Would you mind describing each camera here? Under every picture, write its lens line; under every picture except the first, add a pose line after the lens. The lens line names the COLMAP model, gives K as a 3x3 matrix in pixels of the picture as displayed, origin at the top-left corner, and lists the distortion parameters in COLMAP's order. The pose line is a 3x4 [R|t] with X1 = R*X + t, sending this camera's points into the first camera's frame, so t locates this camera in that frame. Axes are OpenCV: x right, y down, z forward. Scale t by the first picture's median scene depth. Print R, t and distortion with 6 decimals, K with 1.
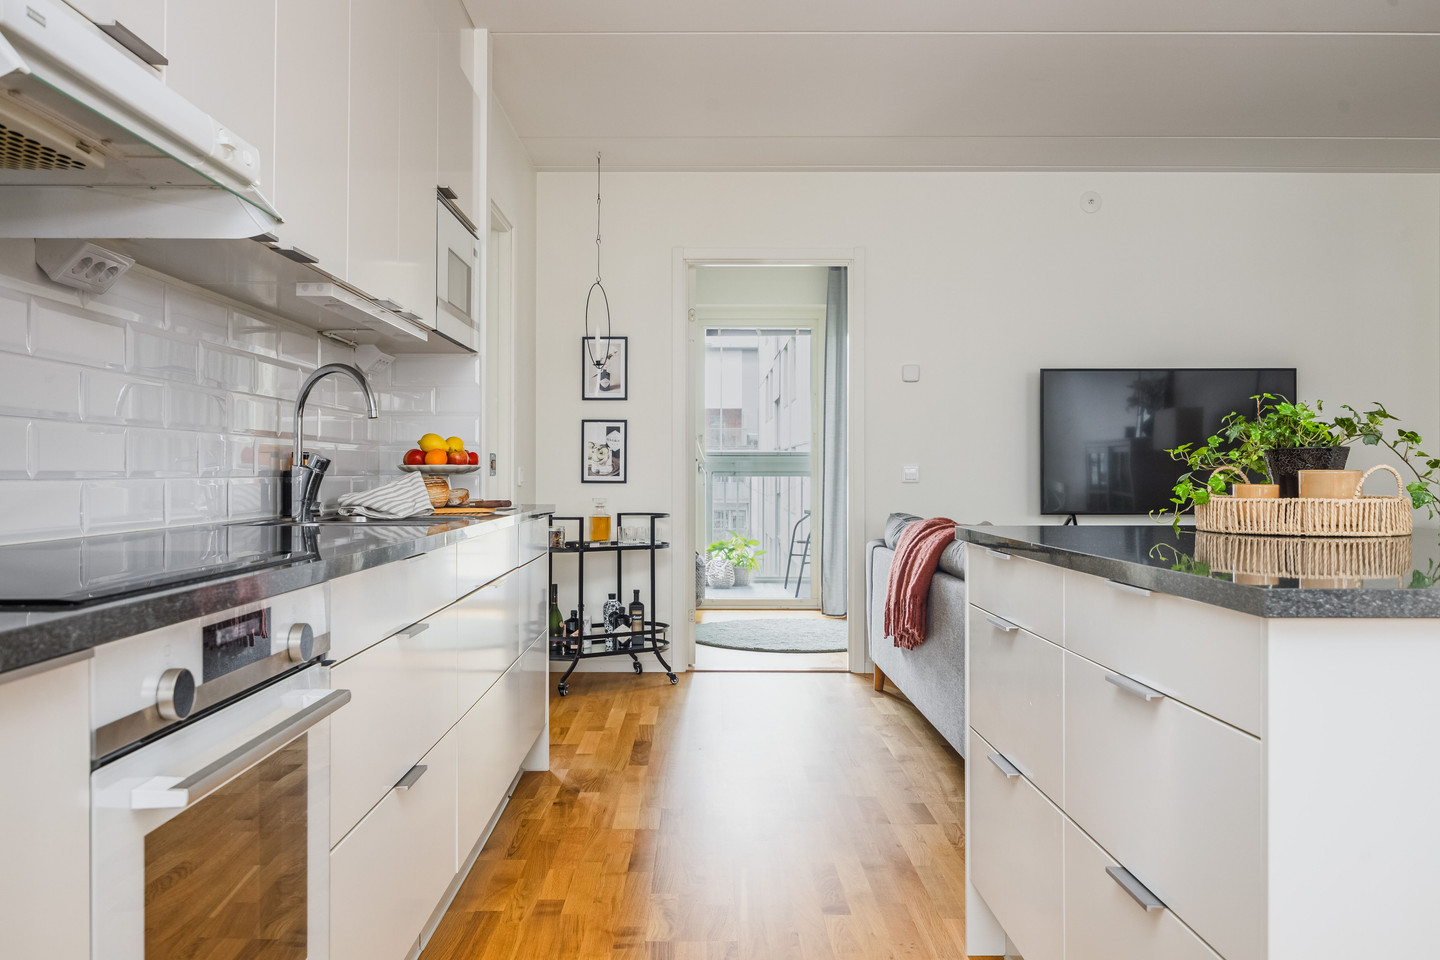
lens RADIAL K [[1108.5, 0, 720.0], [0, 1108.5, 480.0], [0, 0, 1]] dist [0.023523, -0.001225]
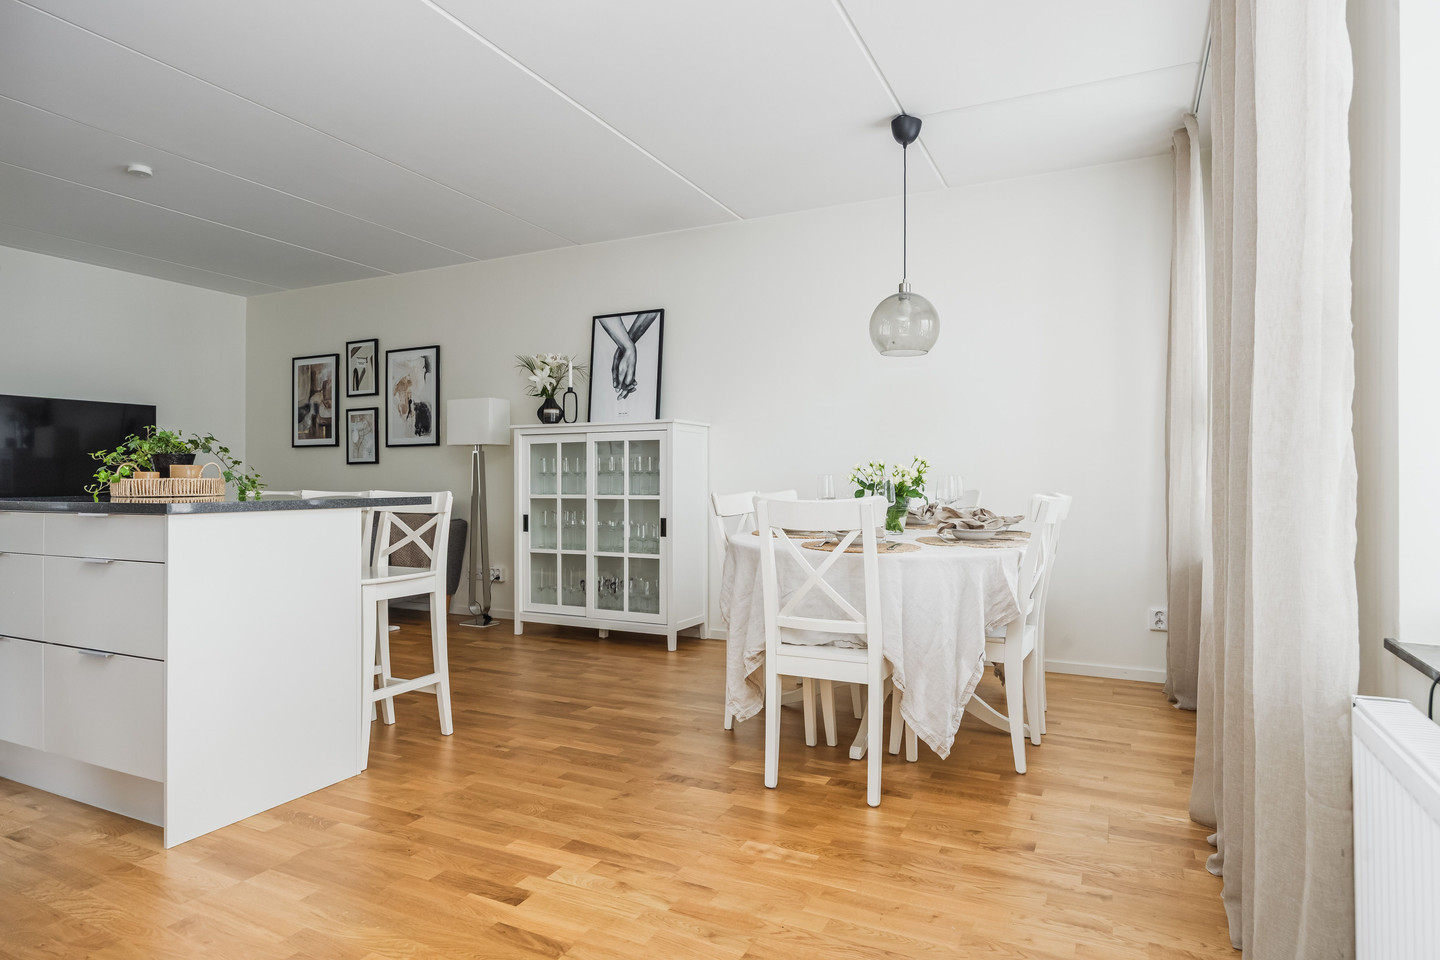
lens RADIAL K [[795.1, 0, 720.0], [0, 795.1, 480.0], [0, 0, 1]] dist [-0.001427, -0.001775]
pose [[0.453947, -0.003739, 0.891021, -0.293836], [0.008639, 0.999963, -0.000205, 0.026236], [-0.890987, 0.007791, 0.453962, -0.510641]]
